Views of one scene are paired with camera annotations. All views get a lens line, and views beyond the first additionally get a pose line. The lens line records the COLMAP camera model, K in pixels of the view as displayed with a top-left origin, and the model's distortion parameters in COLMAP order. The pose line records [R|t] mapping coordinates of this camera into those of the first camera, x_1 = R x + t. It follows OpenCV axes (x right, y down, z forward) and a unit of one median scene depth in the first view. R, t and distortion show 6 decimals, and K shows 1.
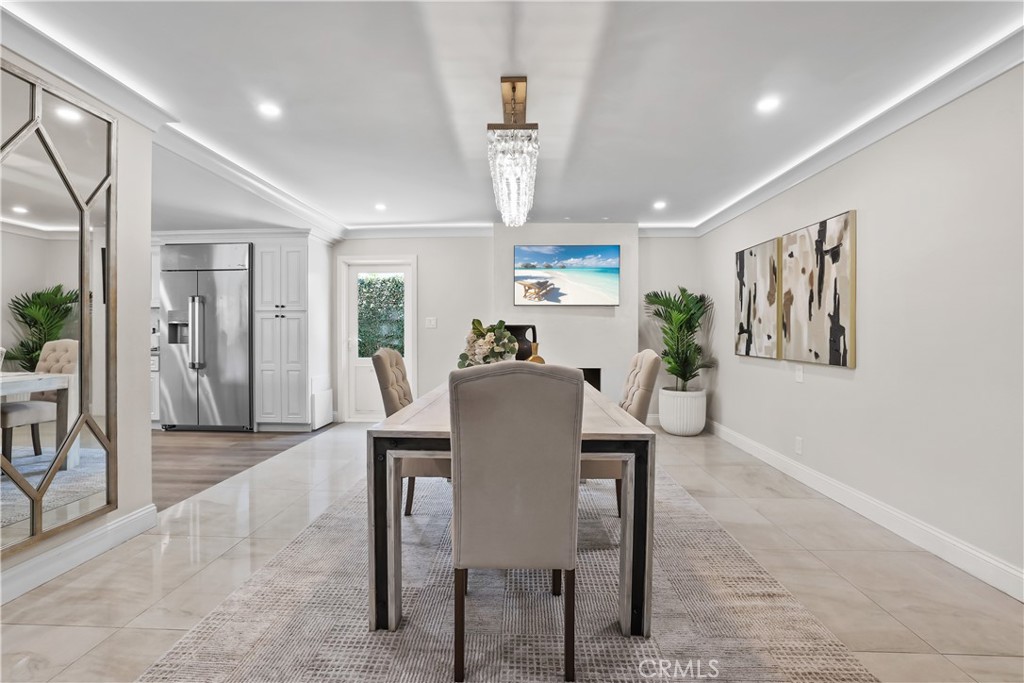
lens RADIAL K [[444.6, 0, 511.3], [0, 444.6, 338.5], [0, 0, 1]] dist [-0.036415, 0.015453]
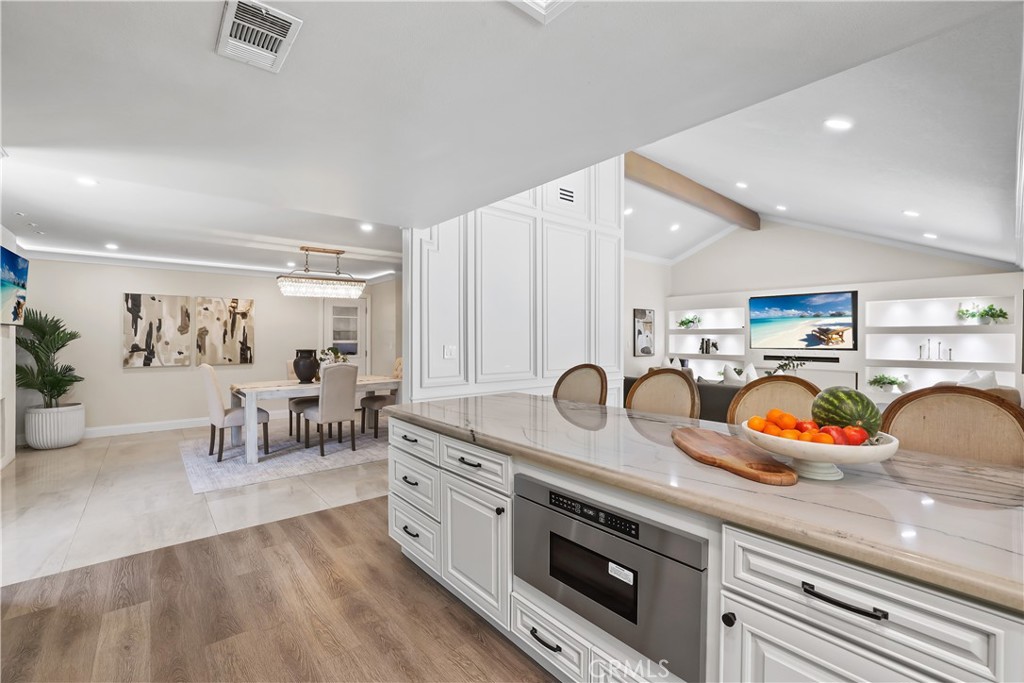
lens RADIAL K [[444.6, 0, 511.3], [0, 444.6, 338.5], [0, 0, 1]] dist [-0.036415, 0.015453]
pose [[-0.668367, -0.001621, 0.743830, -1.663634], [0.009338, 0.999901, 0.010570, -0.071939], [-0.743773, 0.014010, -0.668285, 1.304543]]
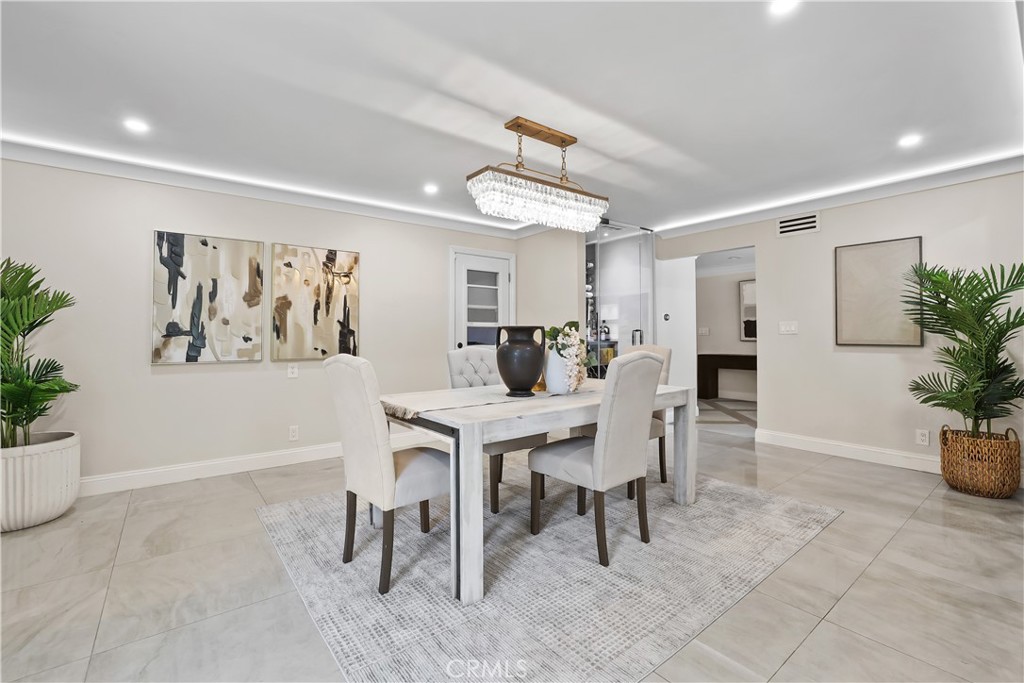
lens RADIAL K [[444.4, 0, 510.3], [0, 444.4, 323.8], [0, 0, 1]] dist [-0.025317, 0.000635]
pose [[-0.647197, 0.021490, 0.762020, -0.586691], [0.014062, 0.999769, -0.016252, -0.014733], [-0.762193, 0.000197, -0.647350, 1.316027]]
